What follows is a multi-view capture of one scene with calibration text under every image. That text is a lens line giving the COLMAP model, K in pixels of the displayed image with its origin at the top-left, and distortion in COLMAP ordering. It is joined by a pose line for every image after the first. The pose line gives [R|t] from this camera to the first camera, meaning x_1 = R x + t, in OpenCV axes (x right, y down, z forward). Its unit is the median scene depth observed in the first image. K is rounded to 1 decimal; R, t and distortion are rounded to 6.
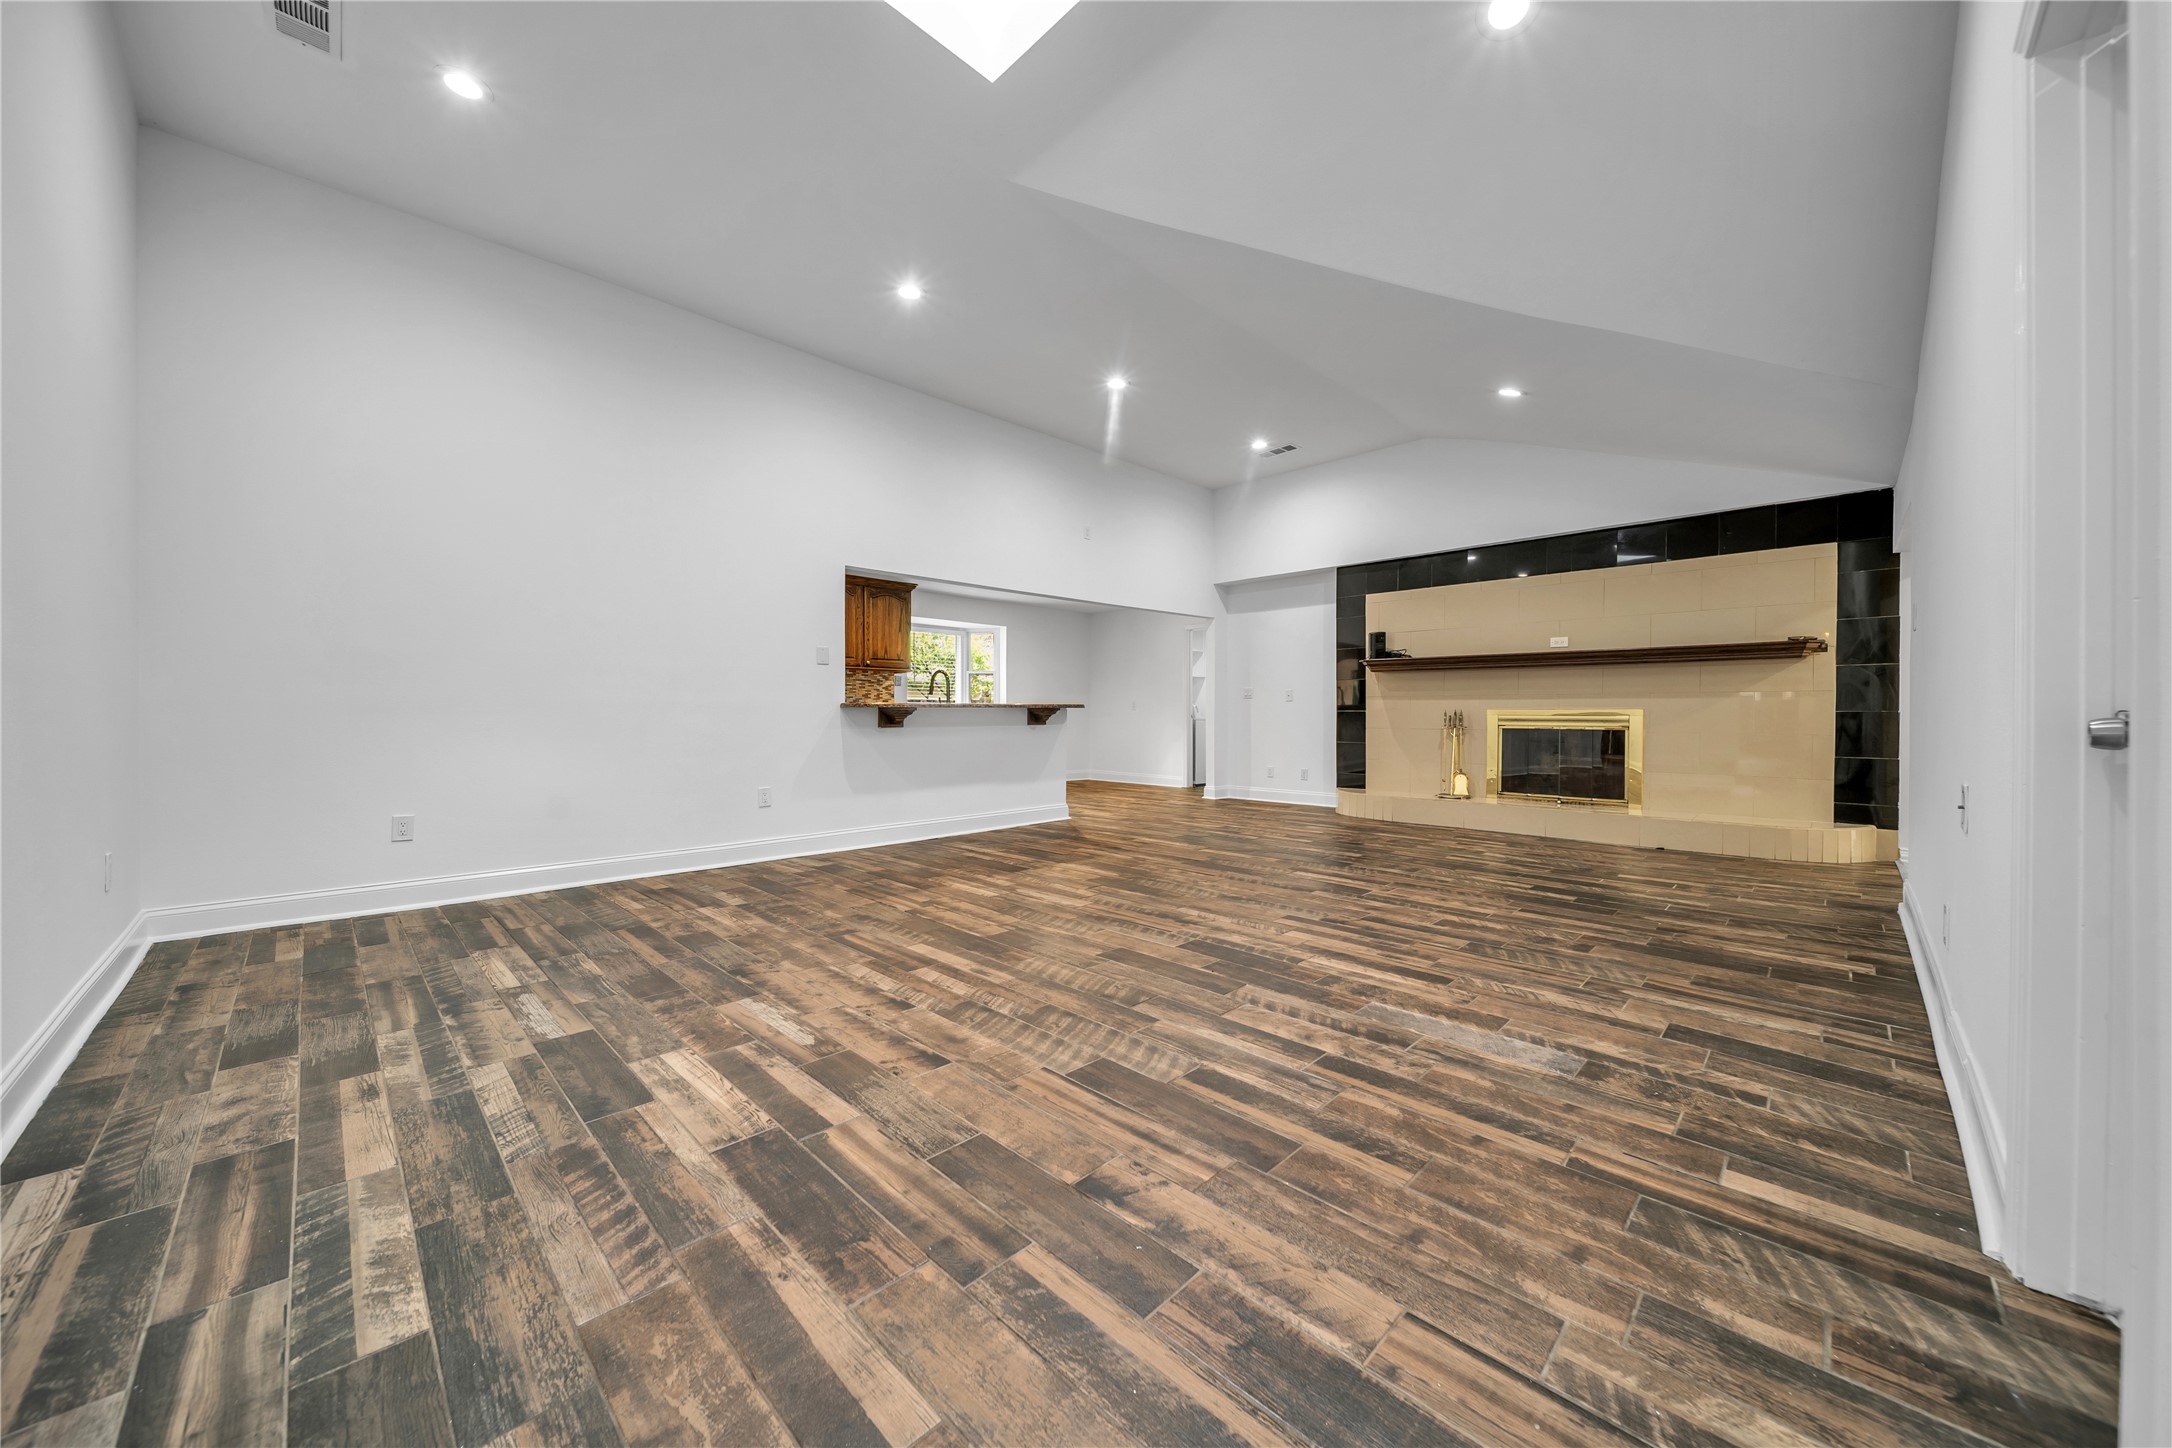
lens RADIAL K [[769.8, 0, 1080.8], [0, 769.8, 721.4], [0, 0, 1]] dist [-0.000753, -0.000172]
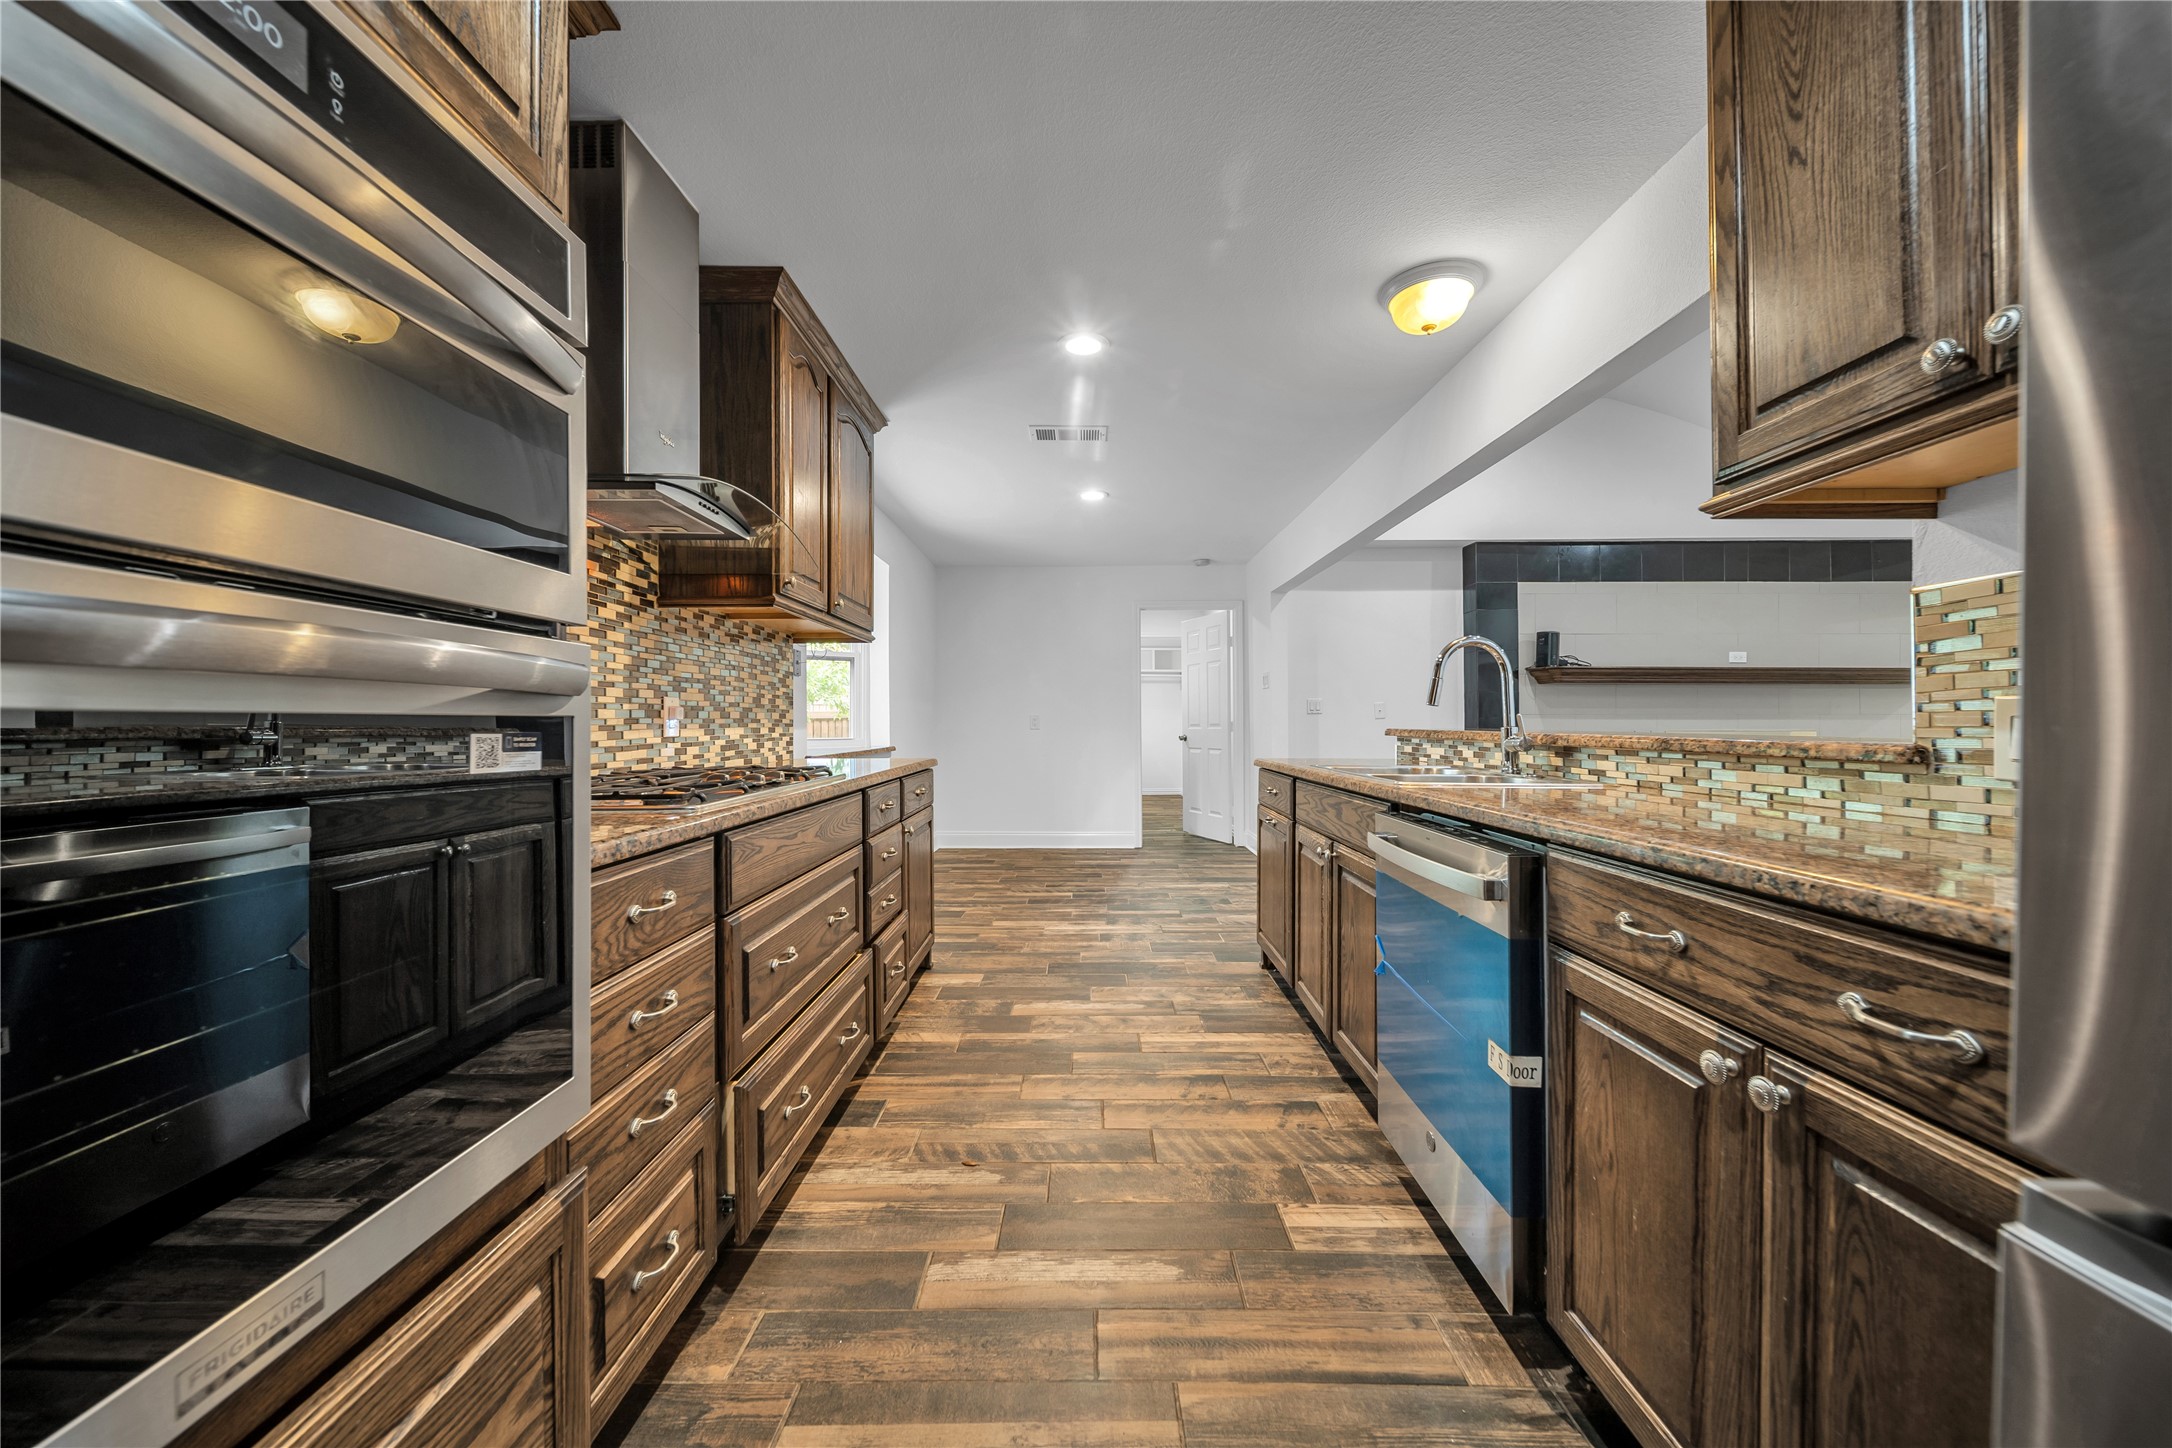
lens RADIAL K [[769.8, 0, 1080.8], [0, 769.8, 721.4], [0, 0, 1]] dist [-0.000753, -0.000172]
pose [[0.710429, -0.001718, 0.703767, -1.310870], [0.009637, 0.999927, -0.007288, -0.064279], [-0.703703, 0.011960, 0.710394, 2.077263]]
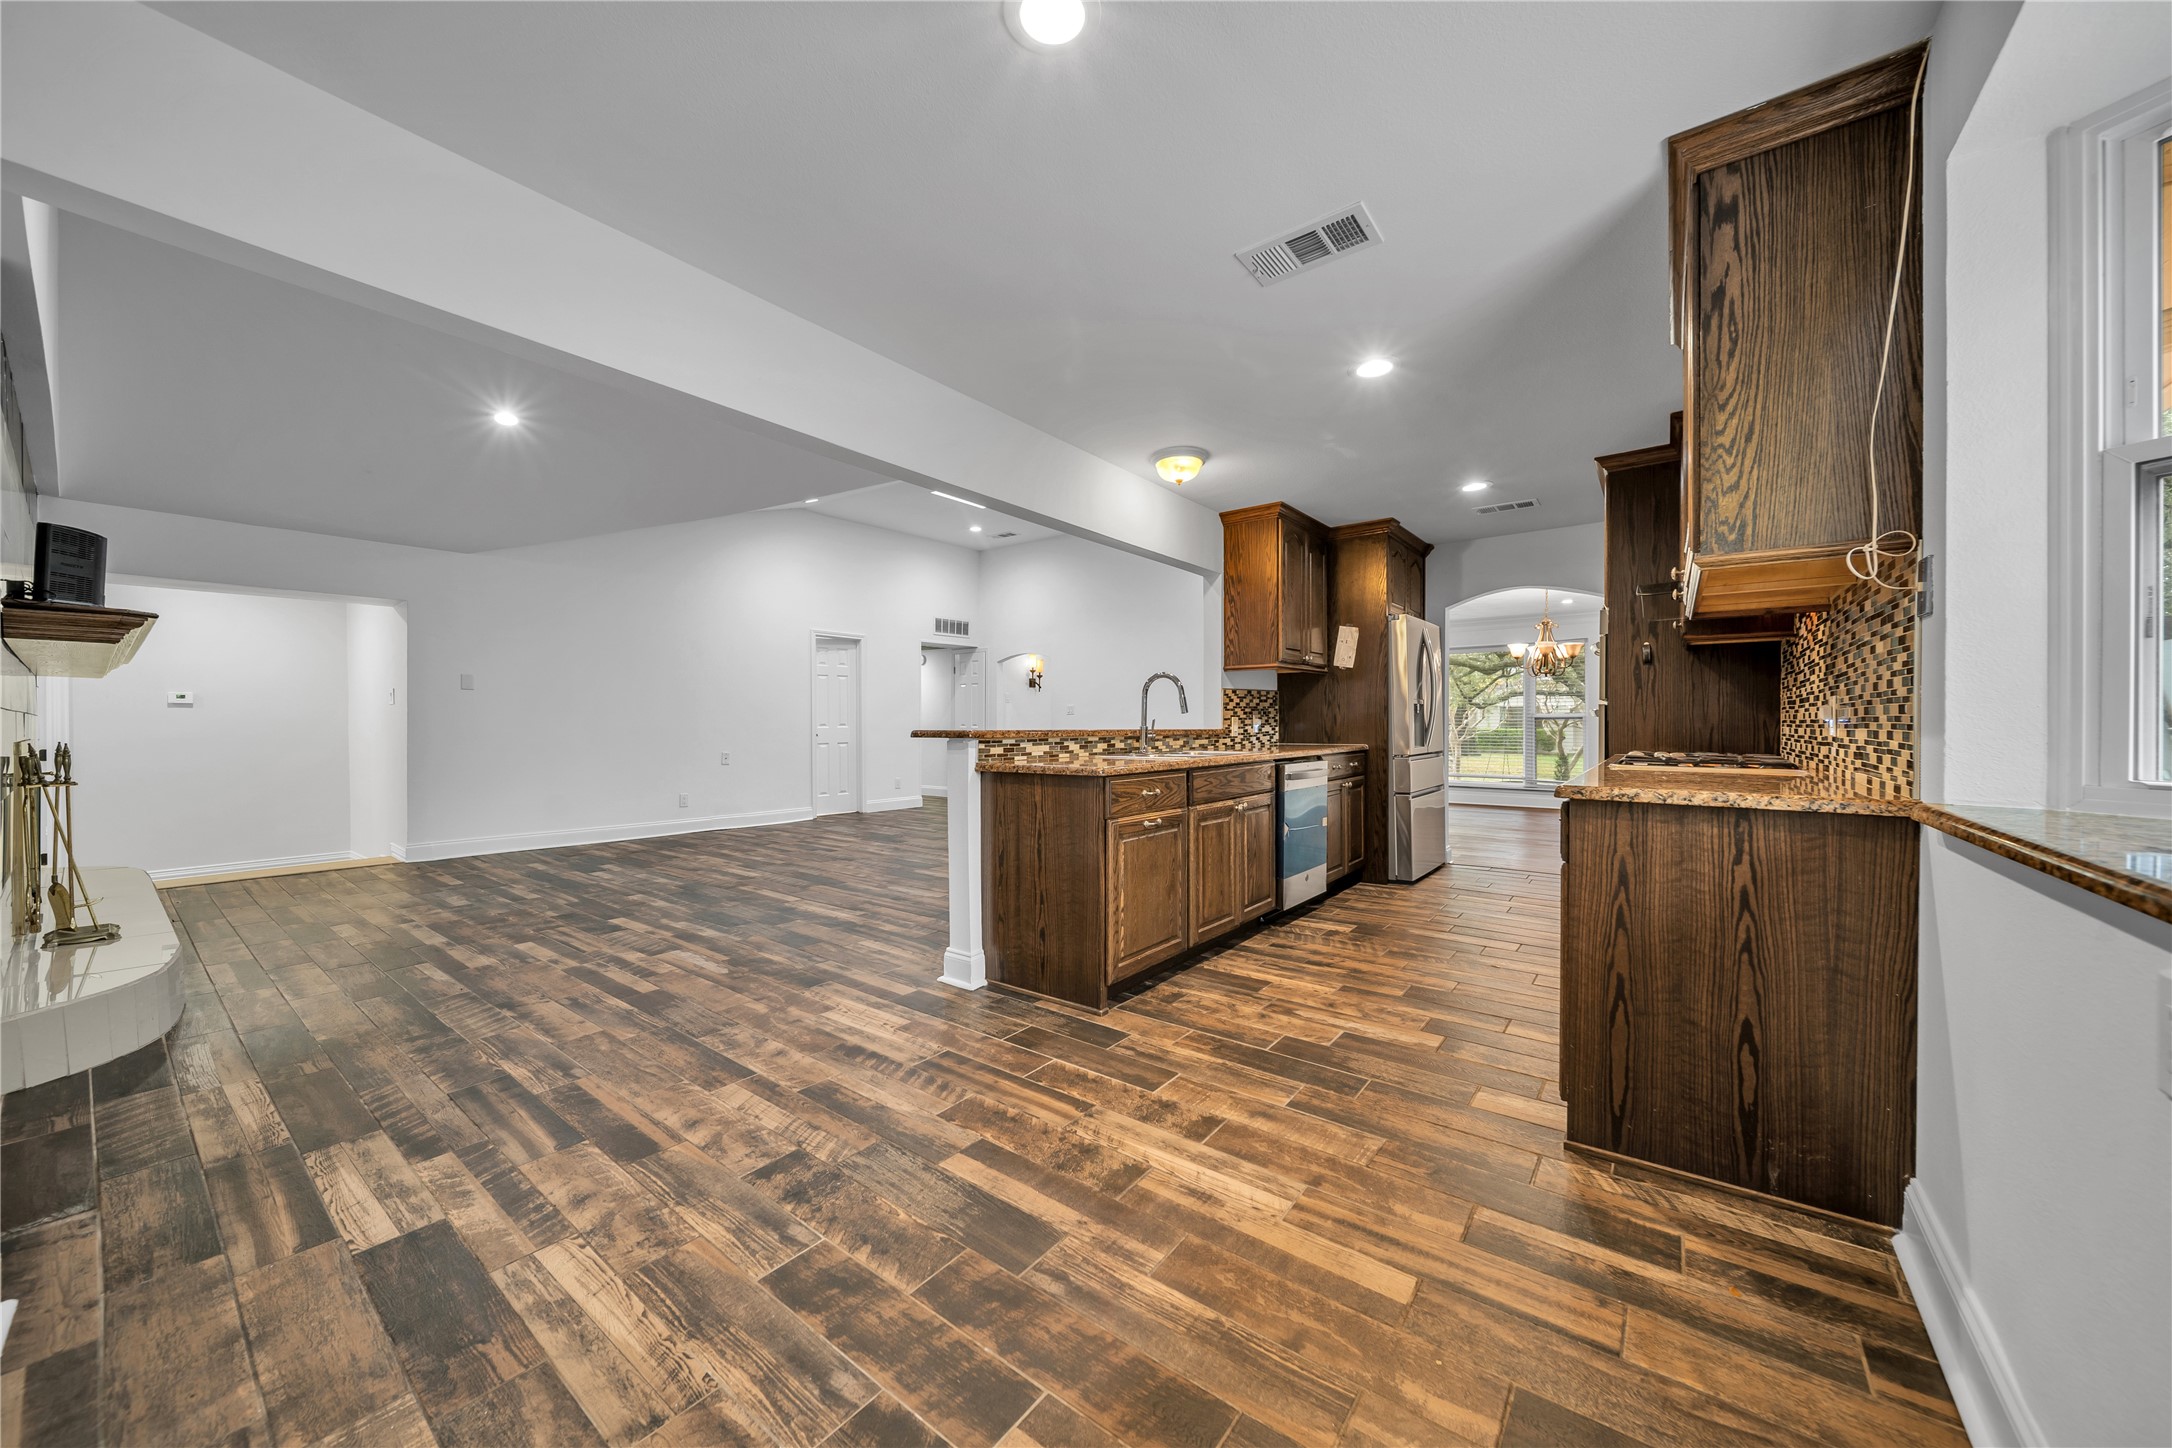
lens RADIAL K [[769.8, 0, 1080.8], [0, 769.8, 721.4], [0, 0, 1]] dist [-0.000753, -0.000172]
pose [[-0.991337, -0.001323, -0.131335, -0.096251], [-0.002334, 0.999969, 0.007542, -0.078586], [0.131321, 0.007784, -0.991309, 3.740302]]
